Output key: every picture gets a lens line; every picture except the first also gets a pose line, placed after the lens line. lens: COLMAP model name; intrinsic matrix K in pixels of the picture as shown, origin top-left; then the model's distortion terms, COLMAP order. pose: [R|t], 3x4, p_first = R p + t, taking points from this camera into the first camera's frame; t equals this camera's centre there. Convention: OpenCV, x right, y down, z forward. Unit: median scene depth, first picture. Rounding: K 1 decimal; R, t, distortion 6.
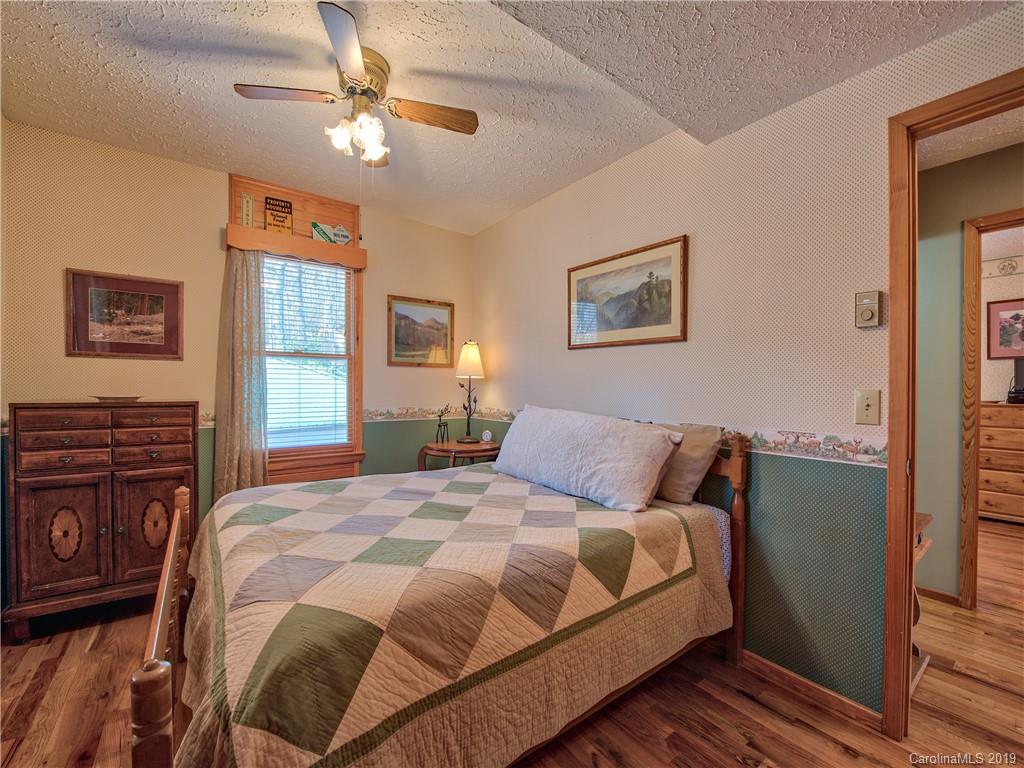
lens RADIAL K [[414.8, 0, 517.3], [0, 414.8, 388.1], [0, 0, 1]] dist [-0.021407, -0.000106]
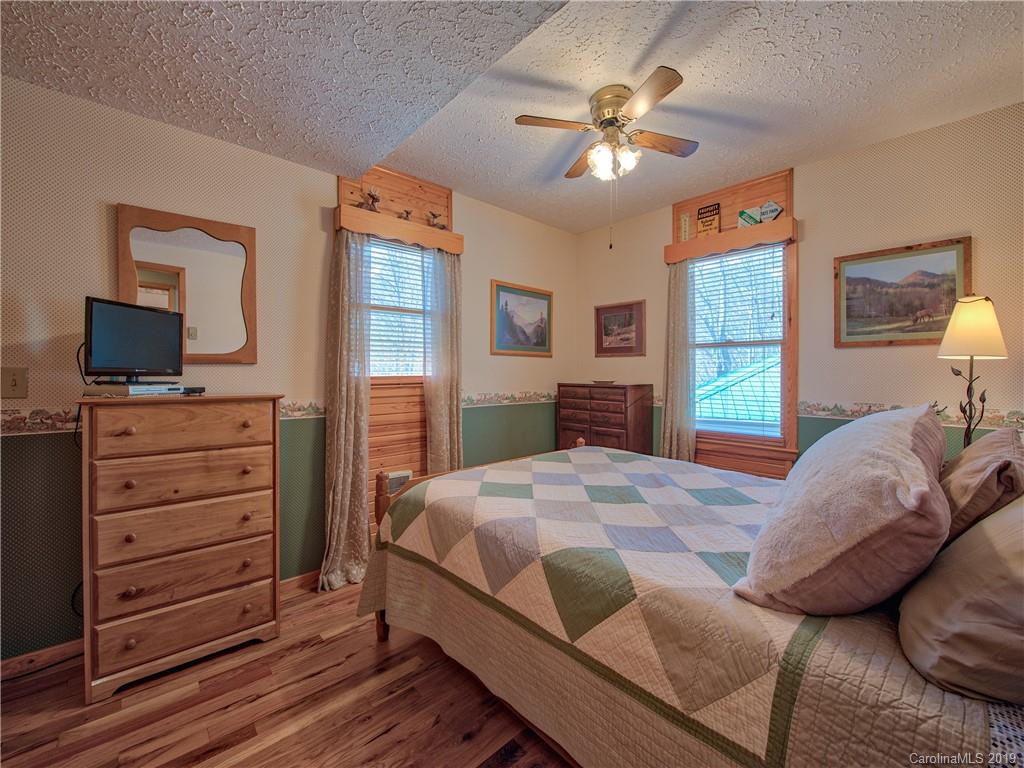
lens RADIAL K [[414.8, 0, 519.8], [0, 414.8, 376.4], [0, 0, 1]] dist [-0.021407, -0.000106]
pose [[0.105329, -0.001623, -0.994436, 0.500062], [-0.007062, 0.999972, -0.002380, 0.007424], [0.994412, 0.007273, 0.105315, 0.405001]]
